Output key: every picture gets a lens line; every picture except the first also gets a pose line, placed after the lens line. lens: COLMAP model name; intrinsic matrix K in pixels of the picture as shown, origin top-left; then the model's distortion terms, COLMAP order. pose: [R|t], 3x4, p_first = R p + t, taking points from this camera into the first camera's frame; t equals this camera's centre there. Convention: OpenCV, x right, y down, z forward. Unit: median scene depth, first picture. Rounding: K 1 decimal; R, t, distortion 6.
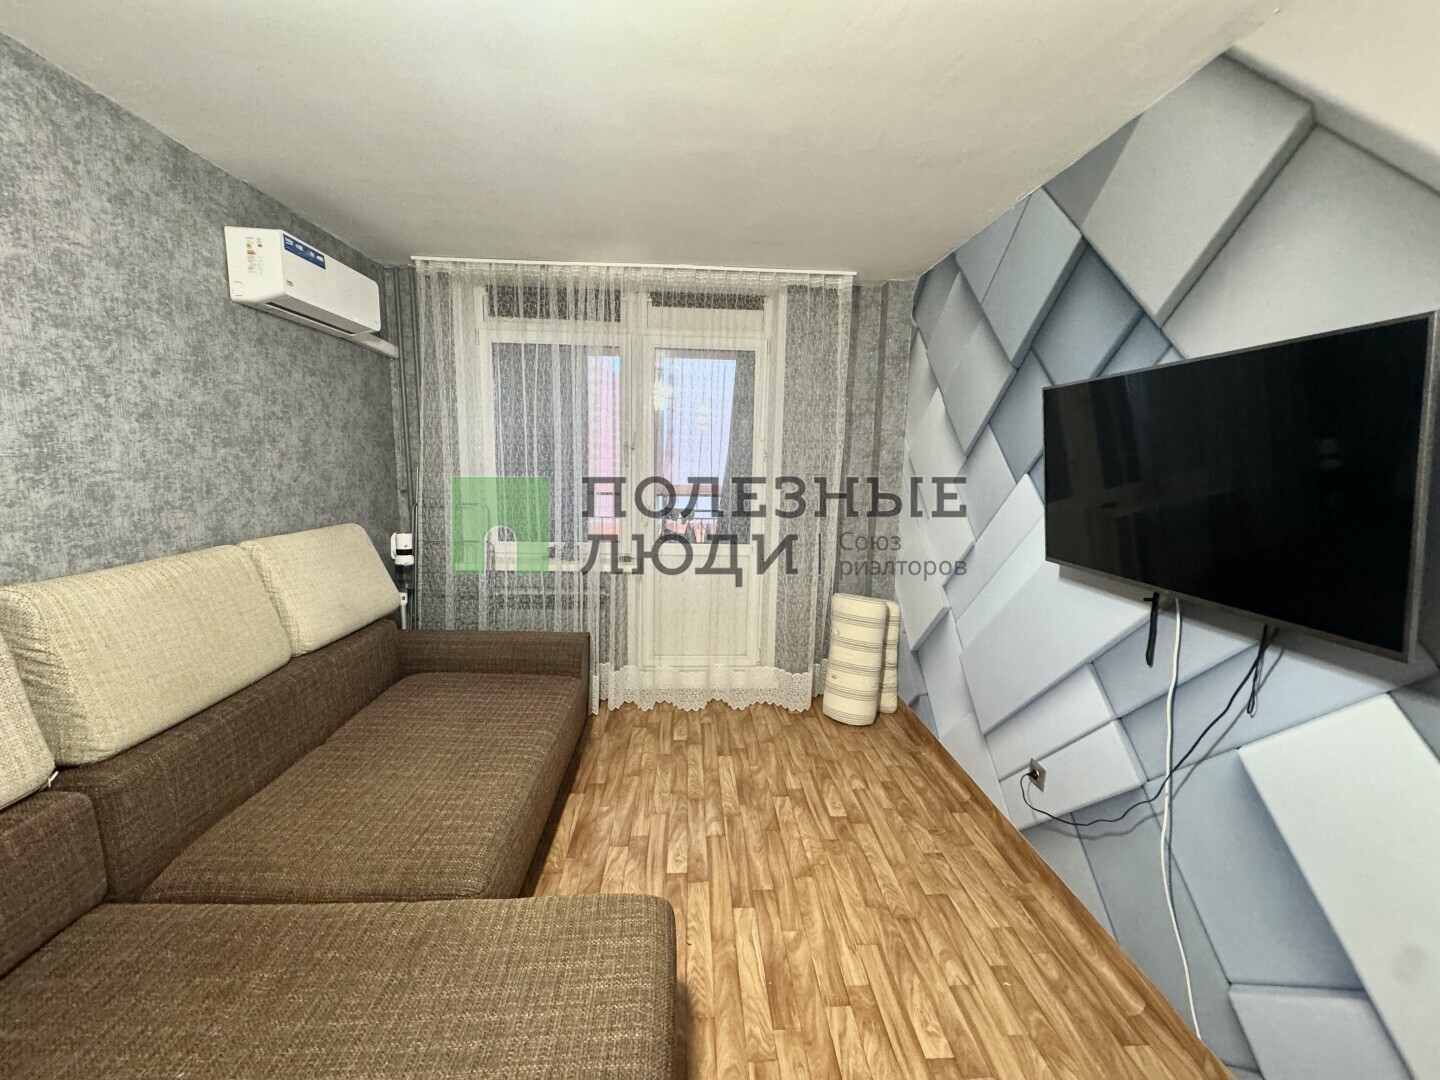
lens RADIAL K [[573.4, 0, 713.8], [0, 573.4, 539.7], [0, 0, 1]] dist [0.000705, -0.000151]
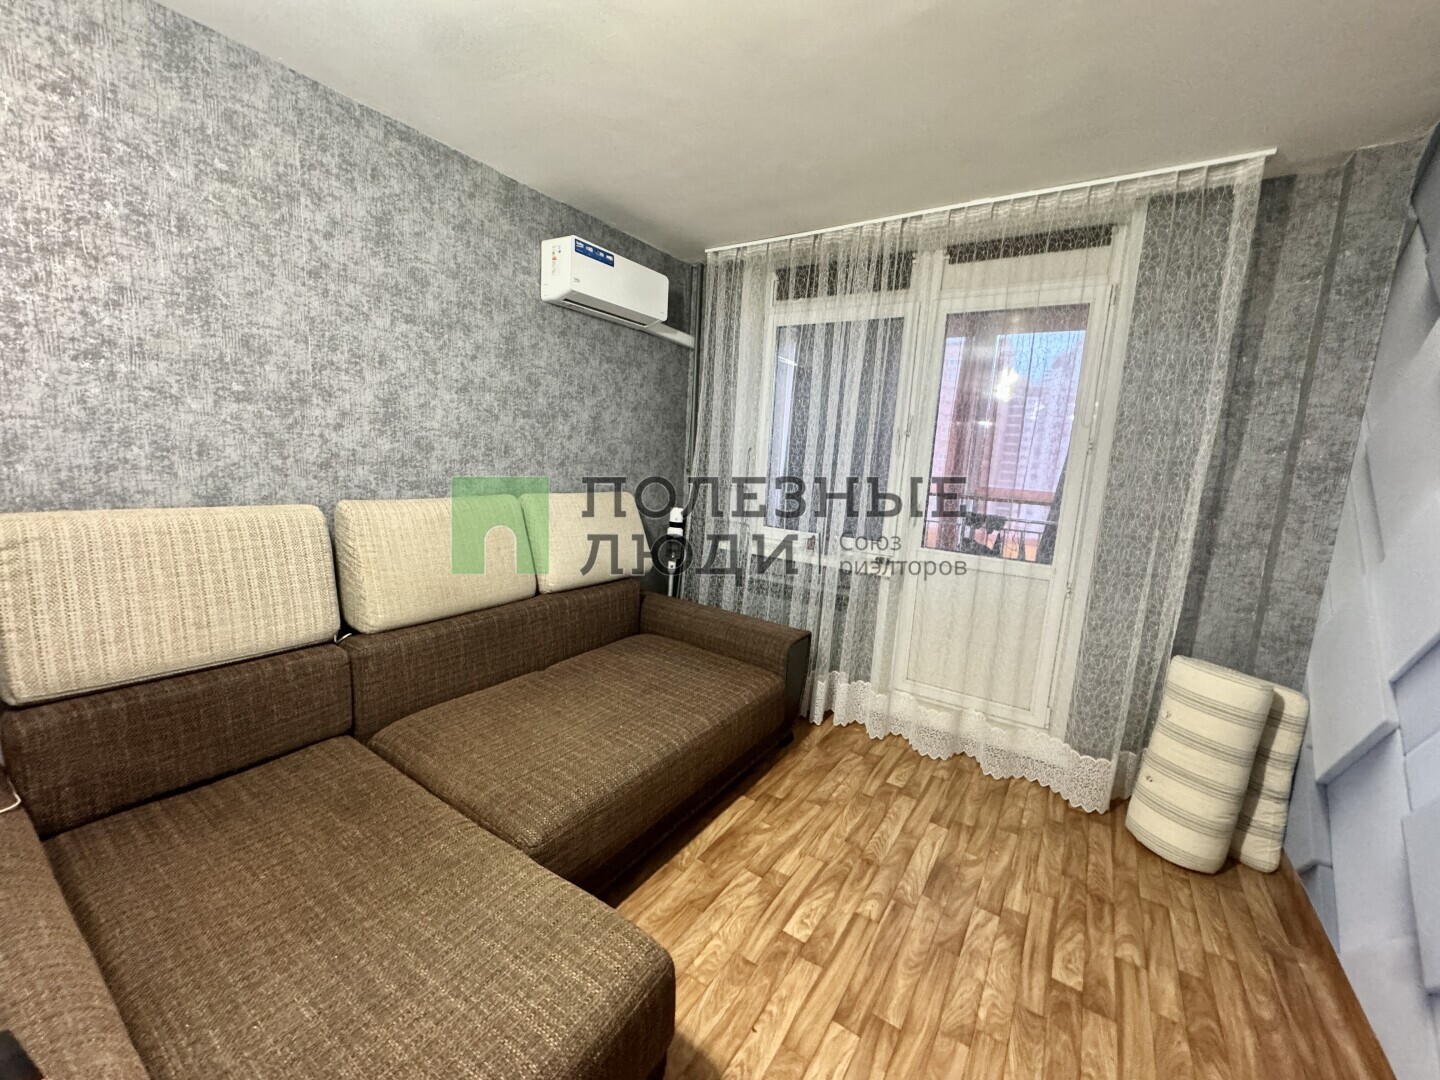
lens RADIAL K [[573.4, 0, 708.8], [0, 573.4, 536.0], [0, 0, 1]] dist [0.000705, -0.000151]
pose [[0.804011, 0.115214, -0.583346, 0.208314], [-0.125012, 0.991874, 0.023600, 0.012930], [0.581325, 0.053951, 0.811881, 0.204186]]
